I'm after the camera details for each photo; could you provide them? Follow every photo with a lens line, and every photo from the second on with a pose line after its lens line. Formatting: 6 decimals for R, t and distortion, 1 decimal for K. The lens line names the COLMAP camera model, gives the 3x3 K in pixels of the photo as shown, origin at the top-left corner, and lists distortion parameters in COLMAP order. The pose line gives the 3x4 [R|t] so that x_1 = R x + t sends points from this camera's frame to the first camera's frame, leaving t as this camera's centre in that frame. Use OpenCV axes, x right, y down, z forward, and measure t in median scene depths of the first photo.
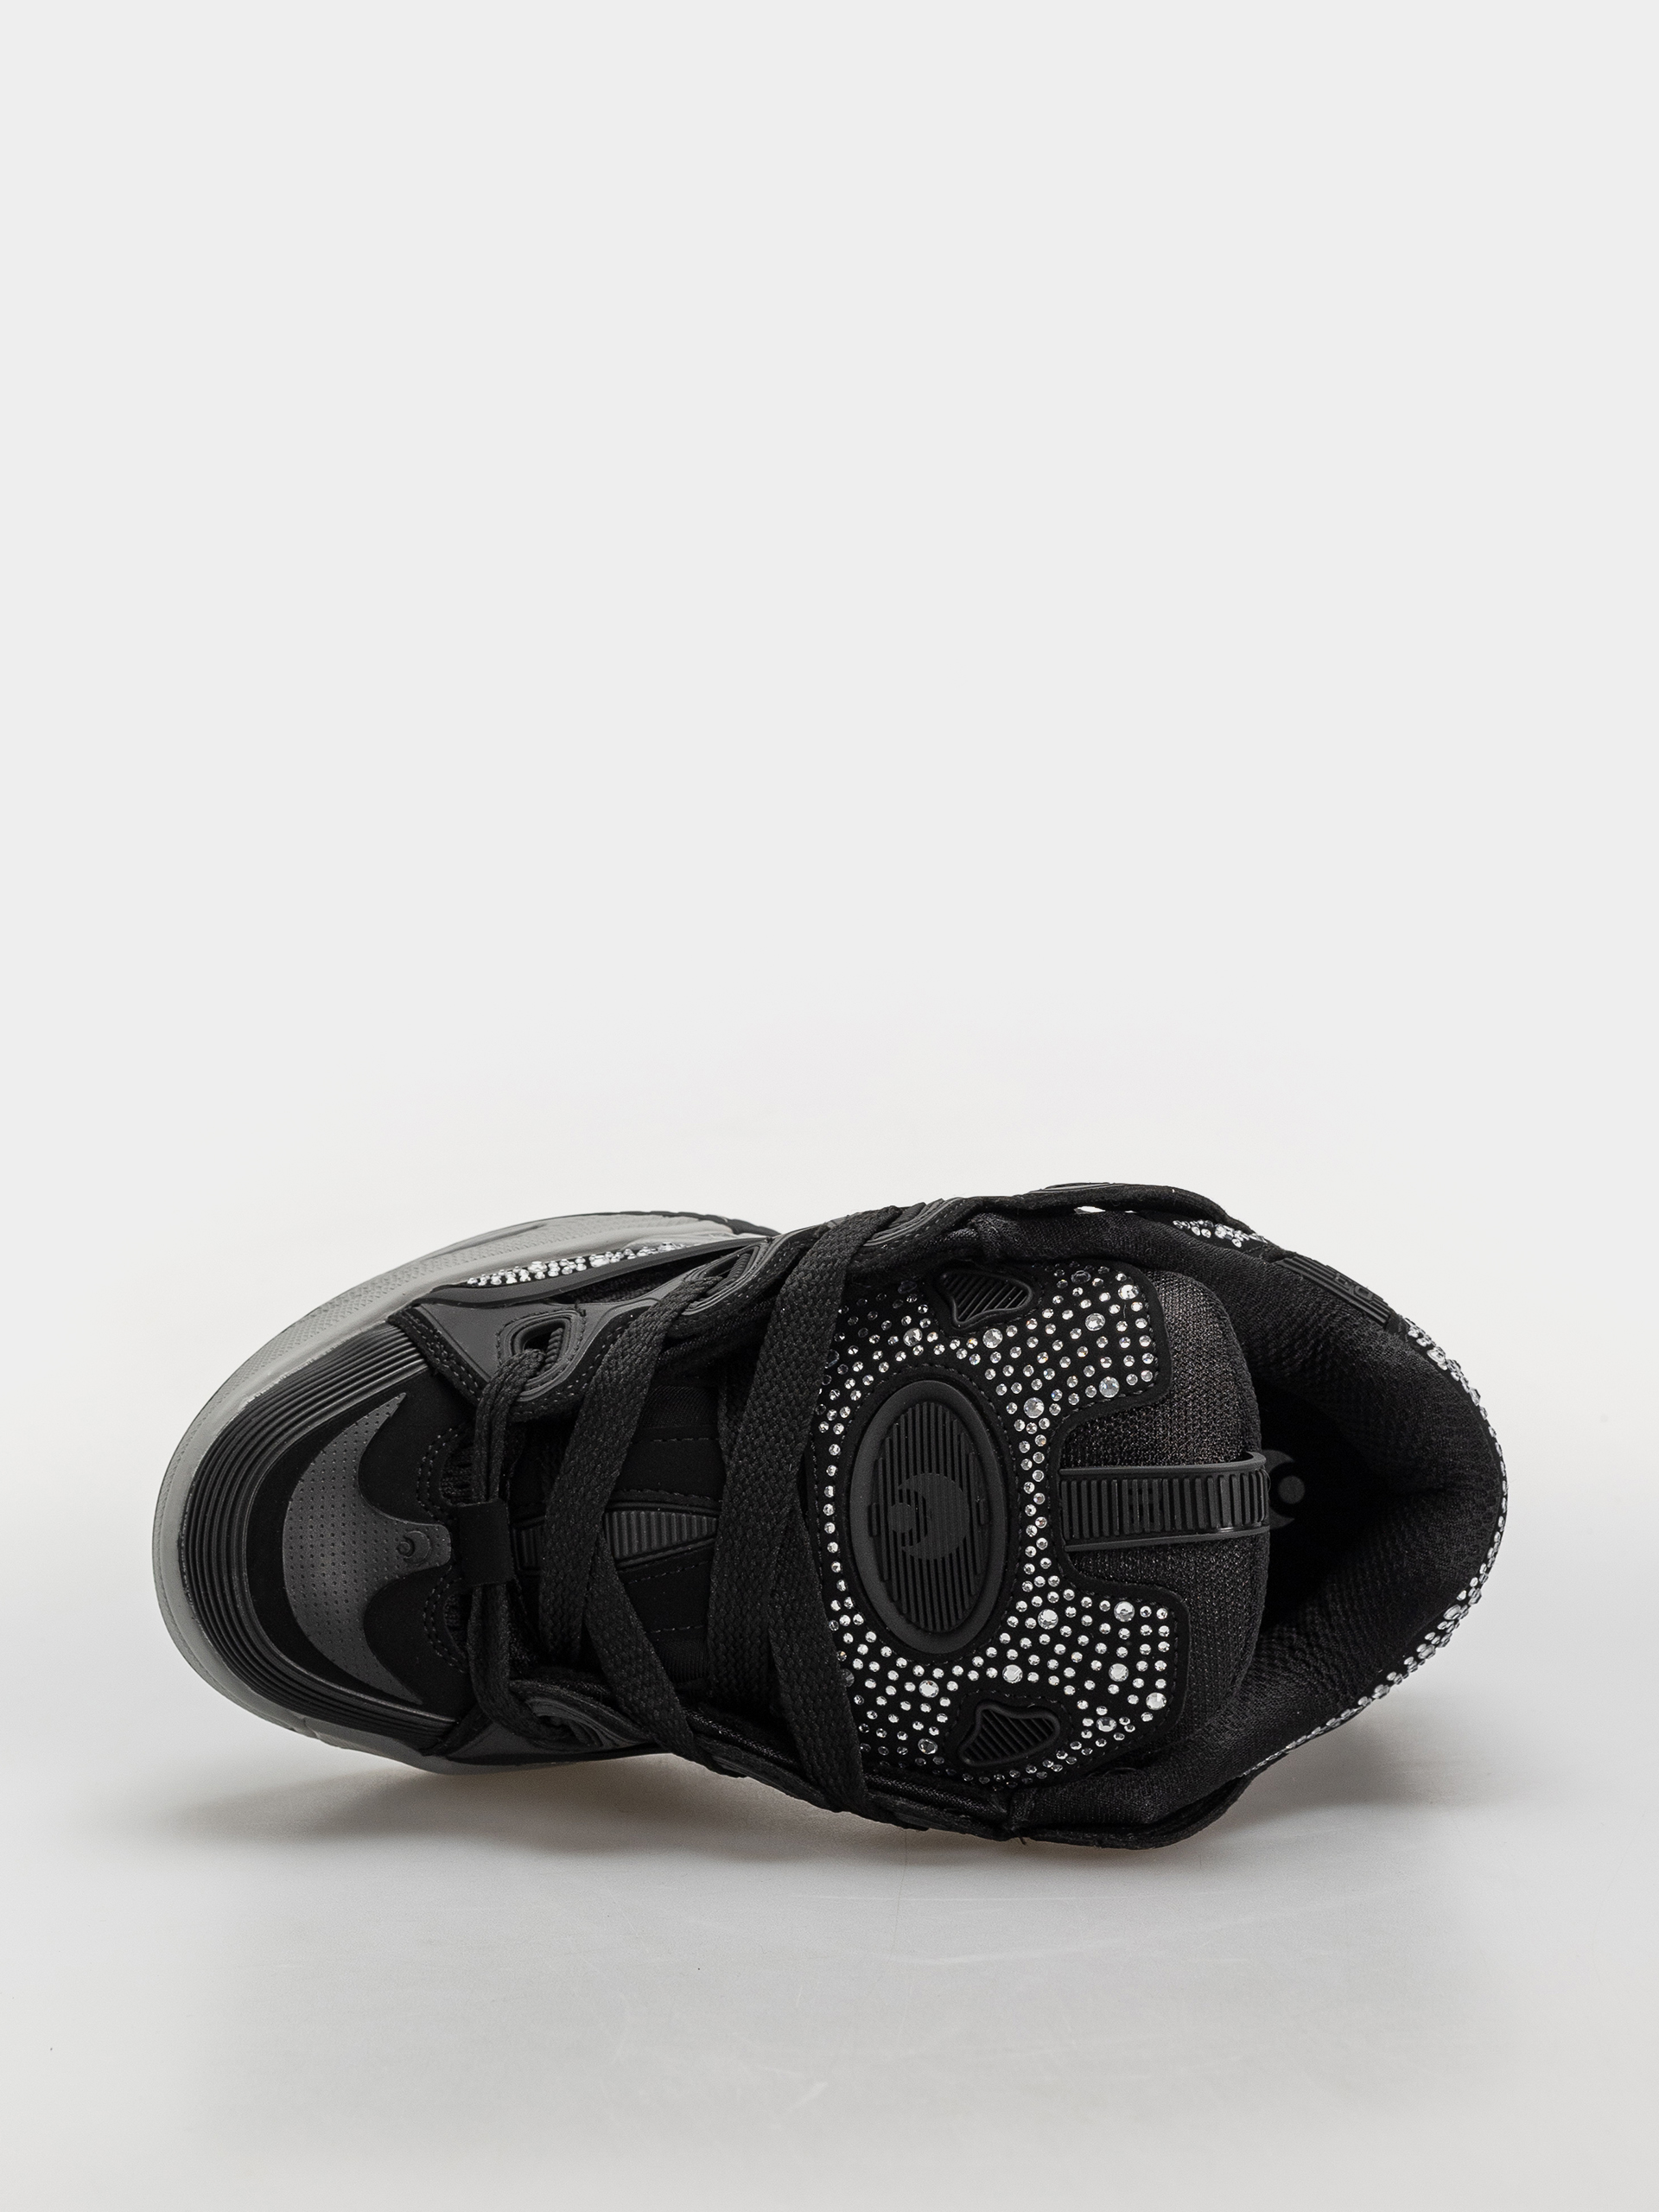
lens RADIAL K [[6844.1, 0, 826.6], [0, 6844.1, 1180.5], [0, 0, 1]] dist [0.244314, 2.337314]
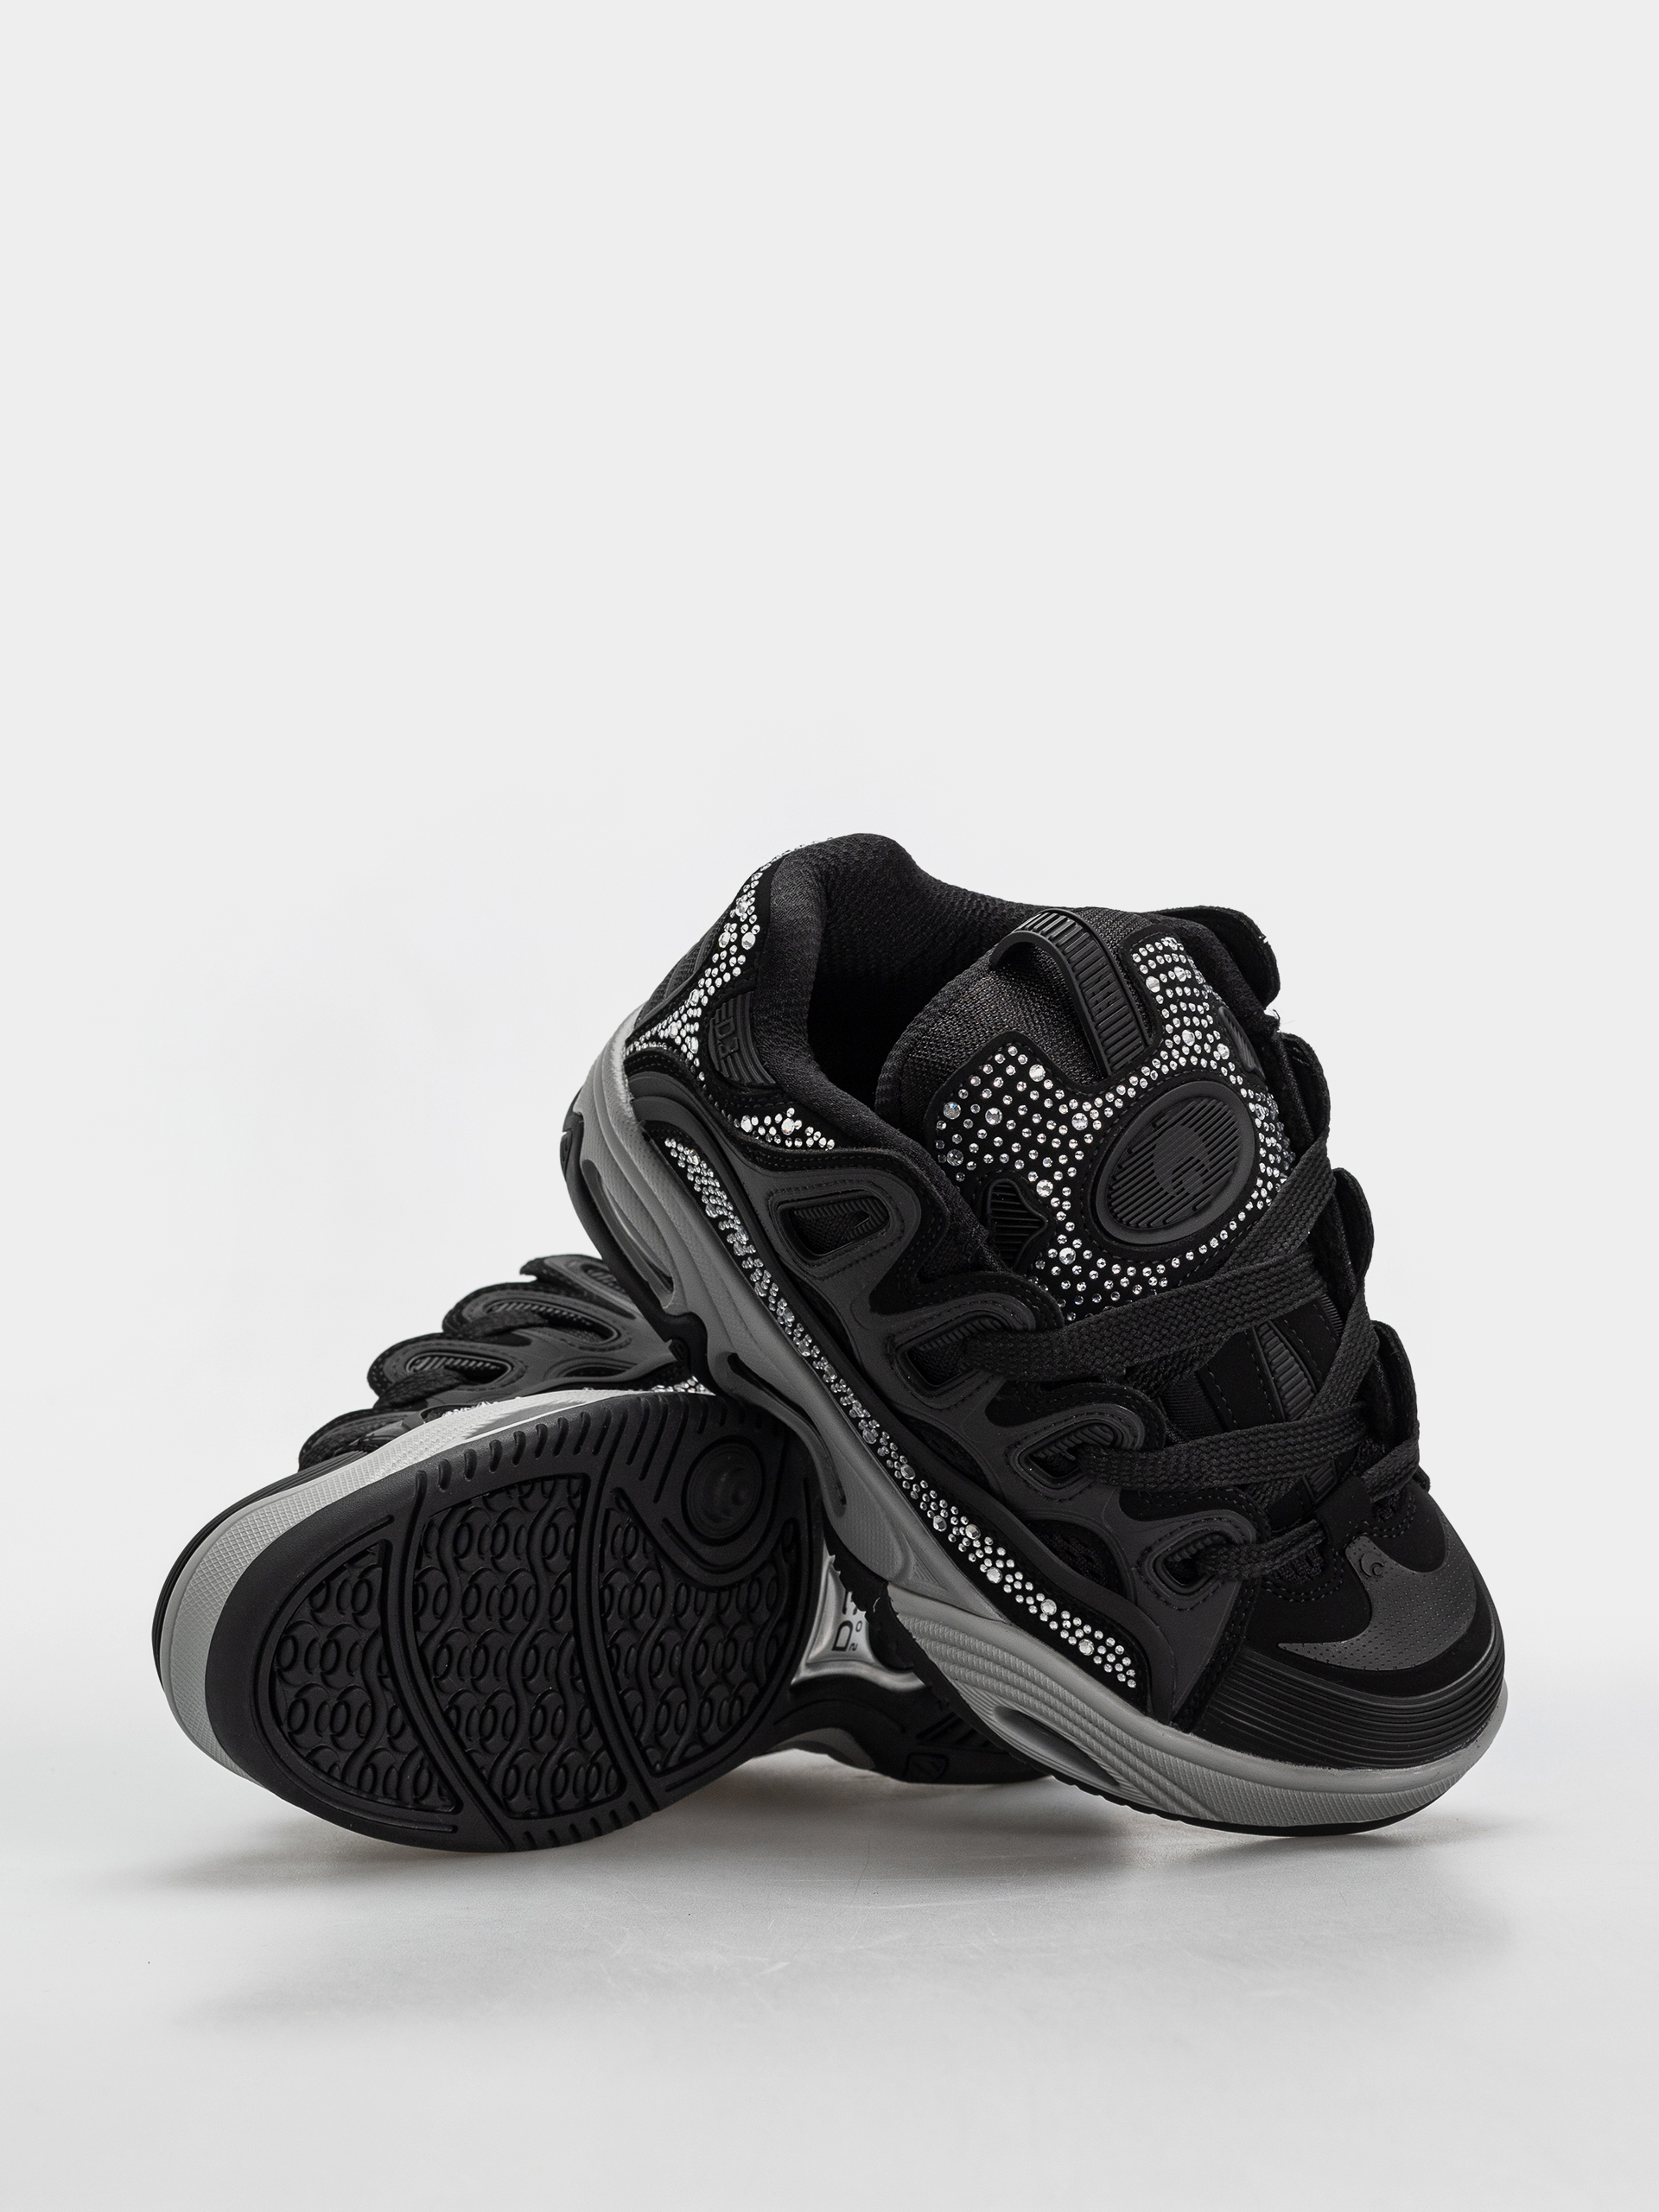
lens RADIAL K [[6844.1, 0, 826.6], [0, 6844.1, 1180.5], [0, 0, 1]] dist [0.244314, 2.337314]
pose [[-0.574881, -0.815934, 0.061347, -0.025009], [0.655856, -0.414668, 0.630796, -0.739123], [-0.489249, 0.402868, 0.773520, 0.114530]]
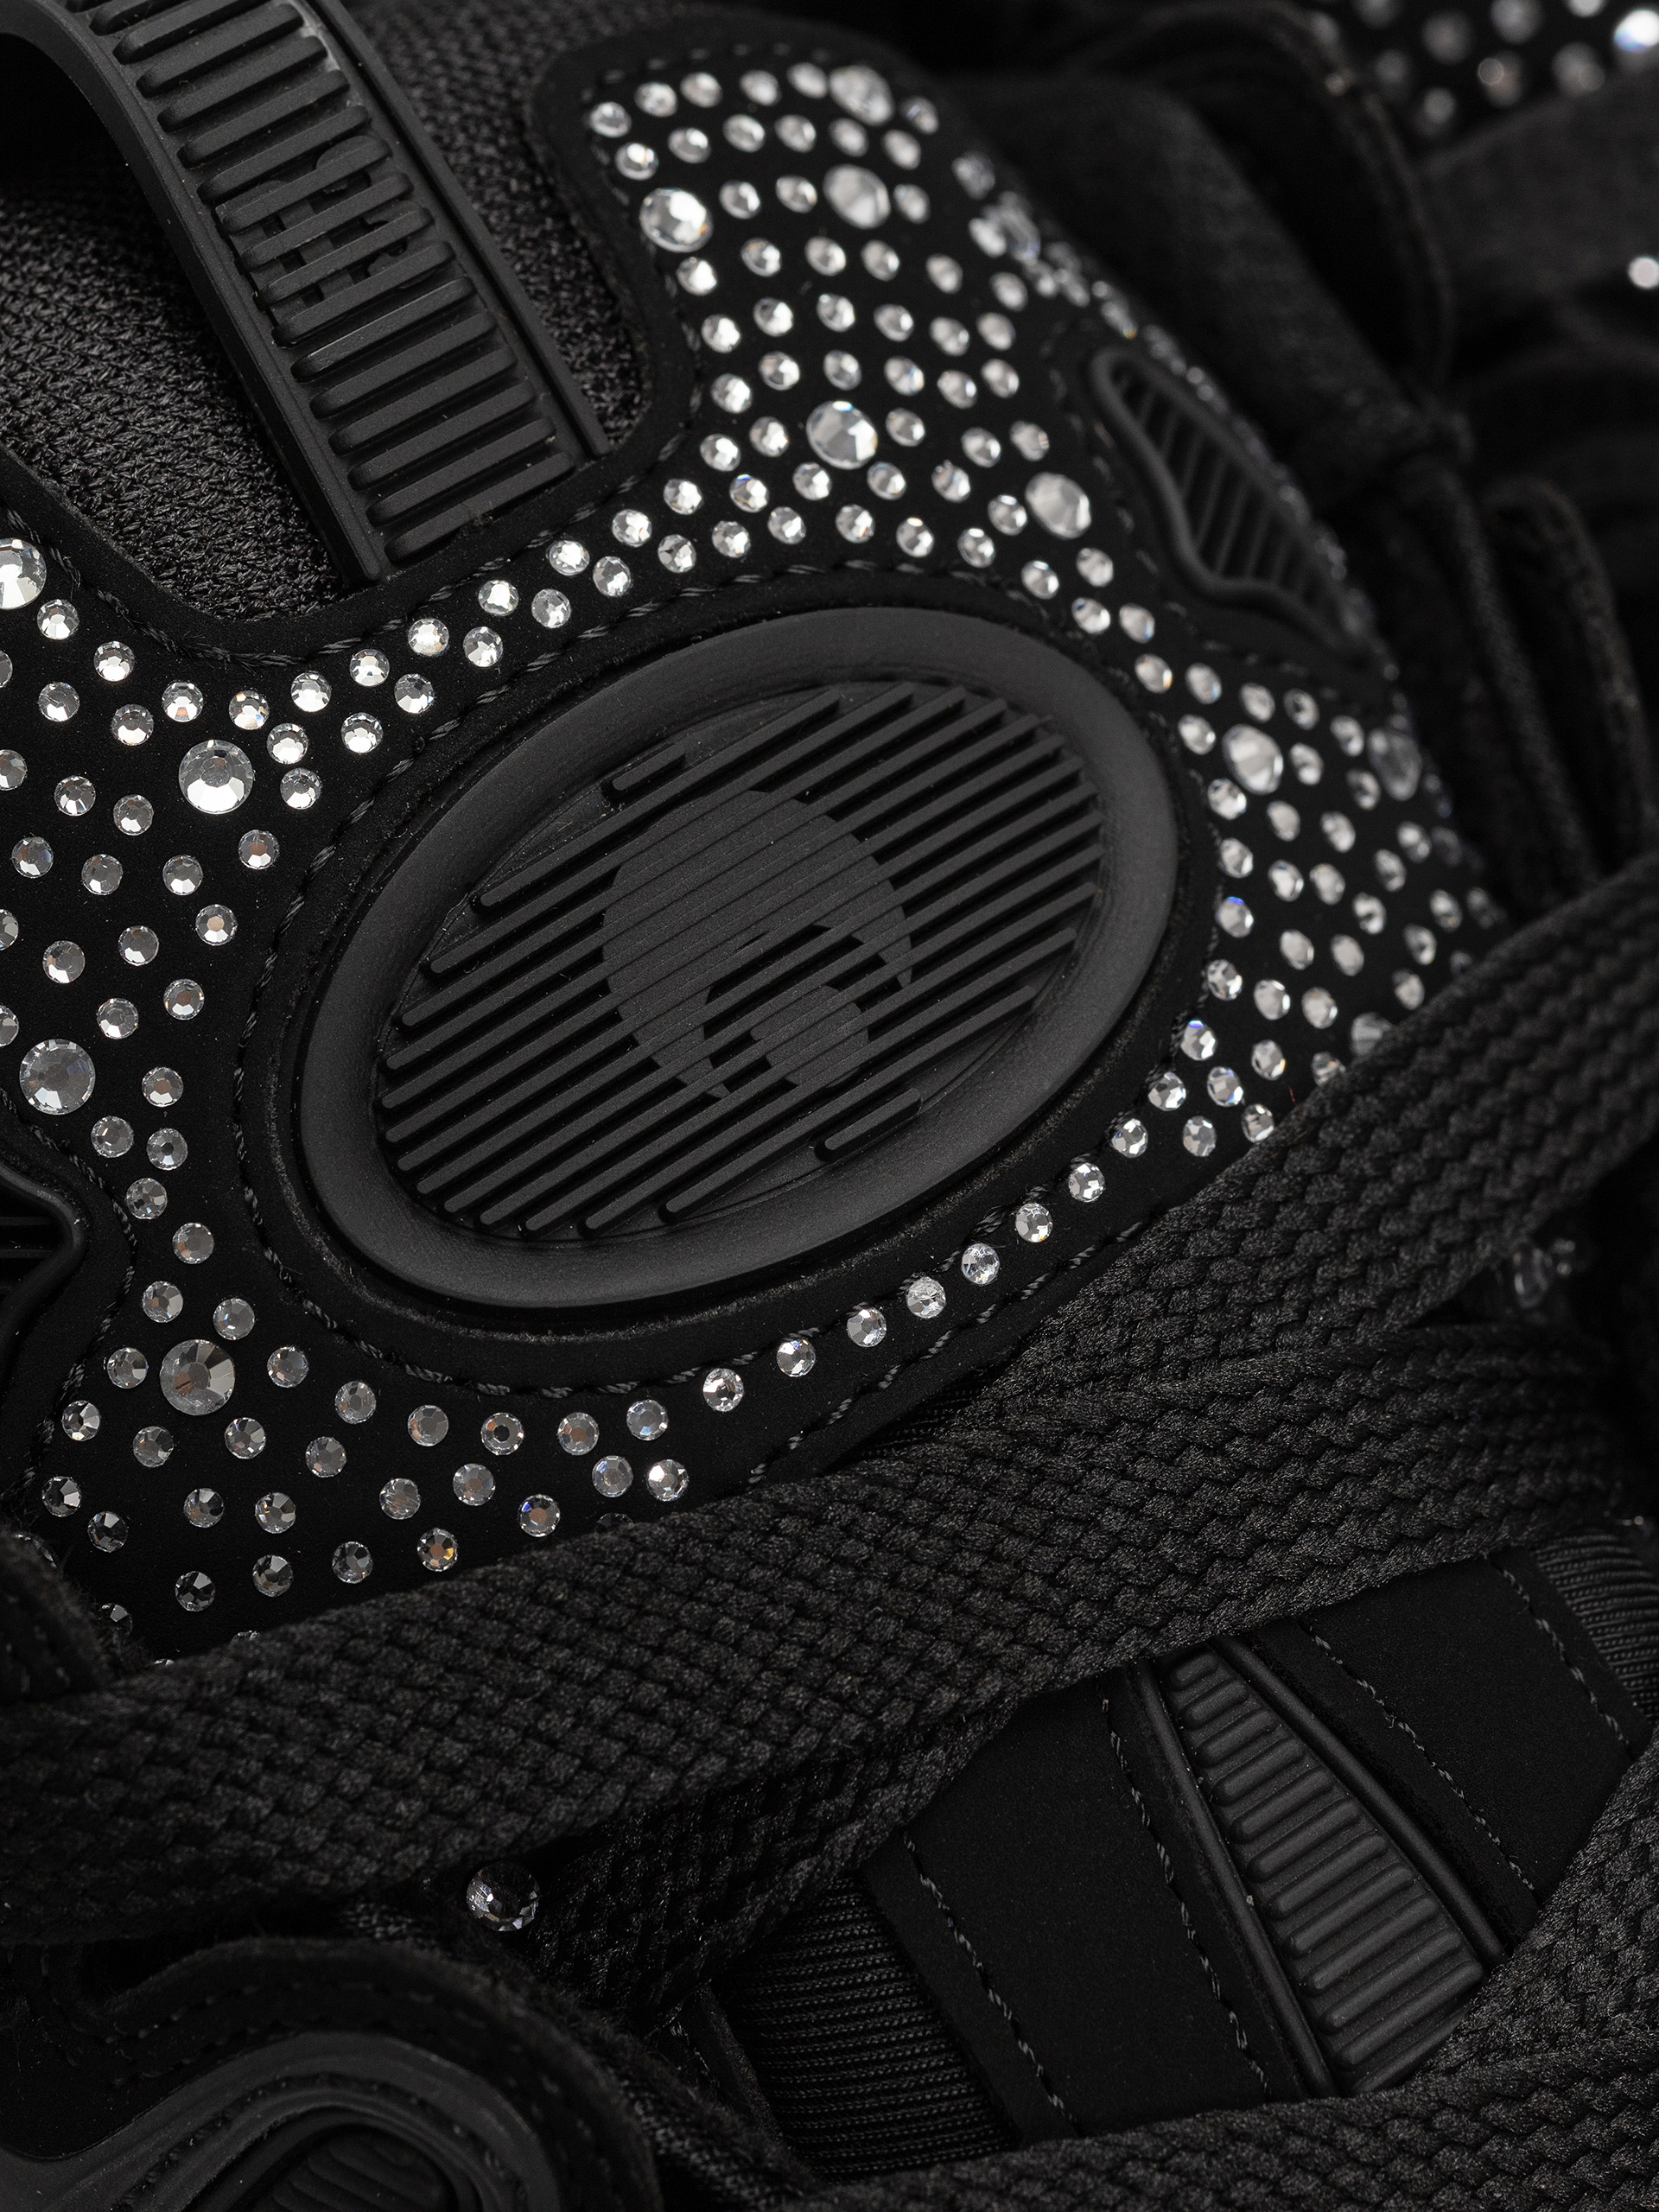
lens RADIAL K [[6844.1, 0, 826.6], [0, 6844.1, 1180.5], [0, 0, 1]] dist [0.244314, 2.337314]
pose [[-0.539879, -0.764601, 0.352017, -0.087991], [0.827494, -0.405480, 0.388380, -0.056773], [-0.154220, 0.500970, 0.851613, 0.774046]]
